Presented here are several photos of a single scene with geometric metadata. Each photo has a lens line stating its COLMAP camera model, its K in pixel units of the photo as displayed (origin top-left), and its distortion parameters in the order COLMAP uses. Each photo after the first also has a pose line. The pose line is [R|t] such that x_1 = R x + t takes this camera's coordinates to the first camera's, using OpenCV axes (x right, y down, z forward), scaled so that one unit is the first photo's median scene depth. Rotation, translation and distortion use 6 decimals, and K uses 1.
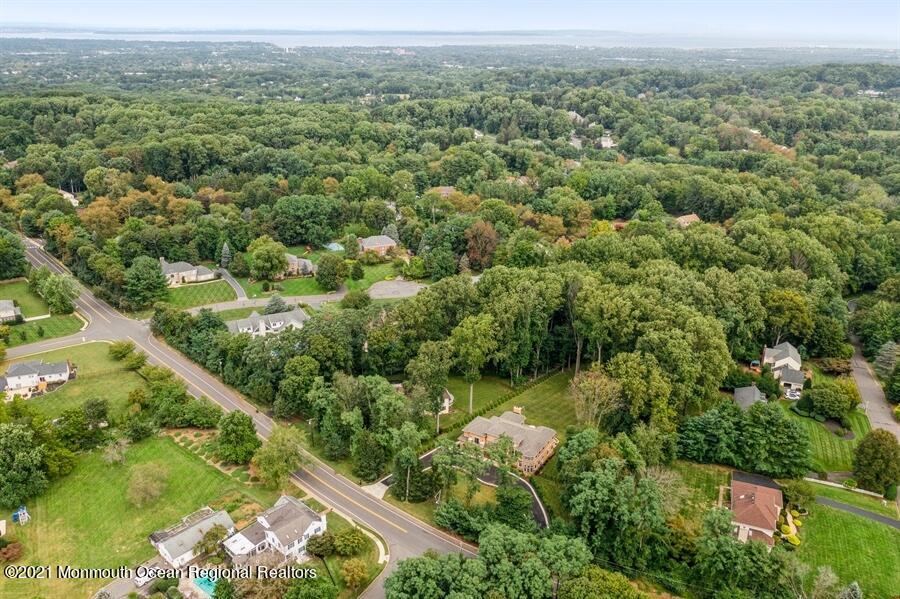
lens RADIAL K [[708.4, 0, 446.7], [0, 708.4, 299.3], [0, 0, 1]] dist [-0.014377, 0.006489]
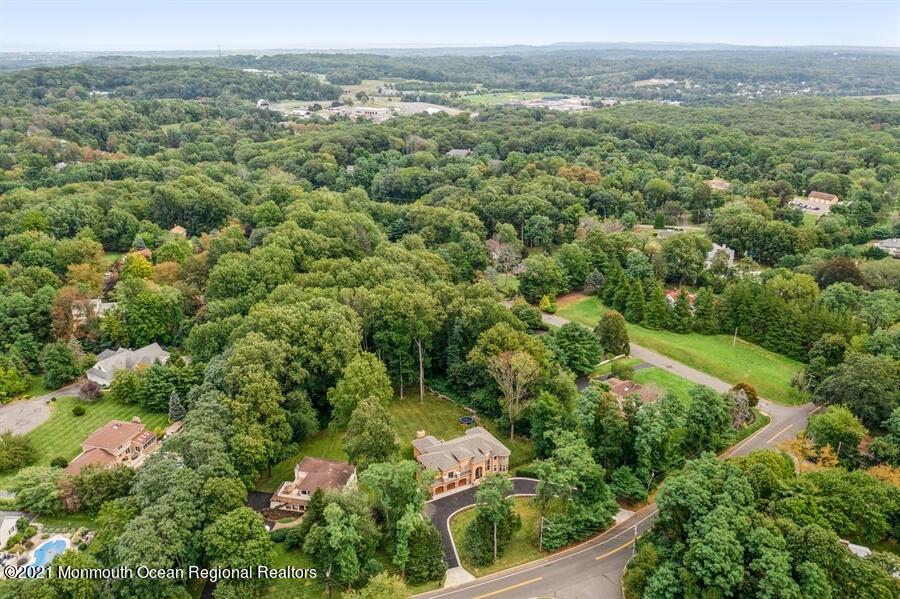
lens RADIAL K [[708.4, 0, 446.1], [0, 708.4, 300.6], [0, 0, 1]] dist [-0.014377, 0.006489]
pose [[0.471872, -0.315141, 0.823422, -0.184847], [0.317922, 0.931924, 0.174478, -0.049522], [-0.822352, 0.179452, 0.539939, 0.134505]]
